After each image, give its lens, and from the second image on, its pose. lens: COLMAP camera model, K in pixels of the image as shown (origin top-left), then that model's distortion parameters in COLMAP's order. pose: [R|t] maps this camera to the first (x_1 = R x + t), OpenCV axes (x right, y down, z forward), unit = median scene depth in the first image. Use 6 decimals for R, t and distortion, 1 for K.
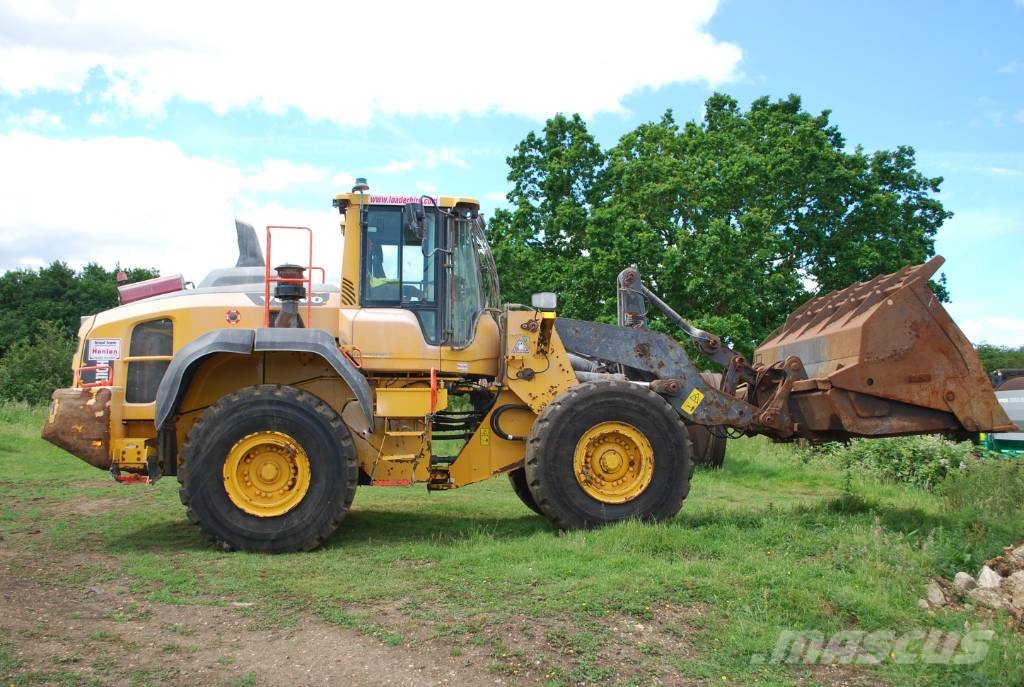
lens RADIAL K [[920.3, 0, 505.3], [0, 920.3, 352.7], [0, 0, 1]] dist [-0.069208, 0.003822]
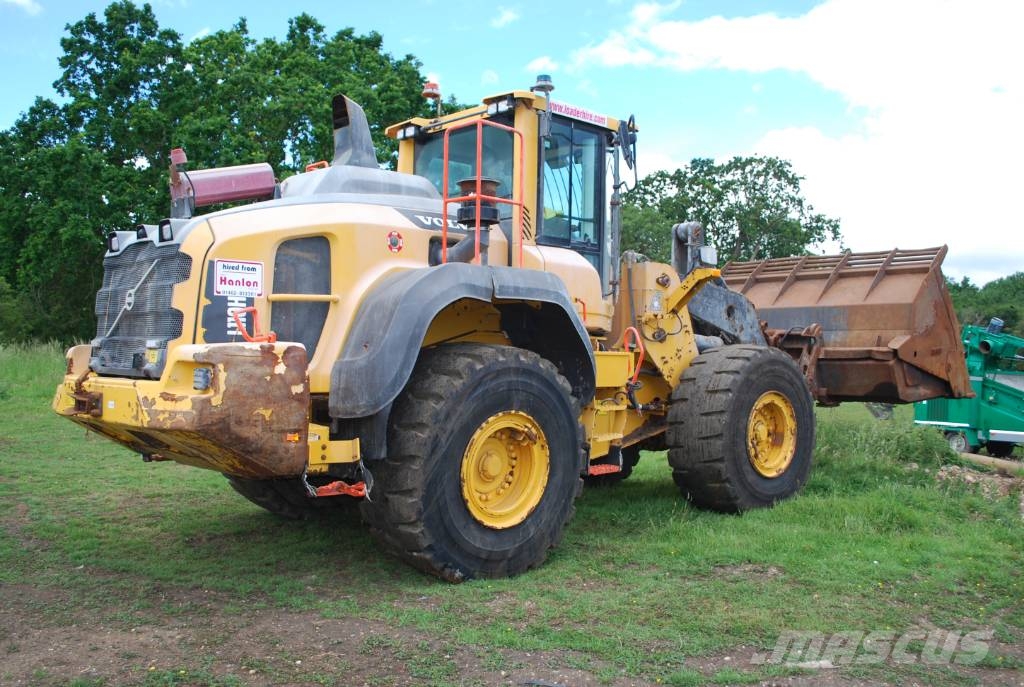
lens RADIAL K [[920.3, 0, 505.3], [0, 920.3, 352.7], [0, 0, 1]] dist [-0.069208, 0.003822]
pose [[0.813750, 0.018703, 0.580913, -0.645100], [-0.063257, 0.996395, 0.056531, -0.000364], [-0.577762, -0.082749, 0.812000, 0.394017]]
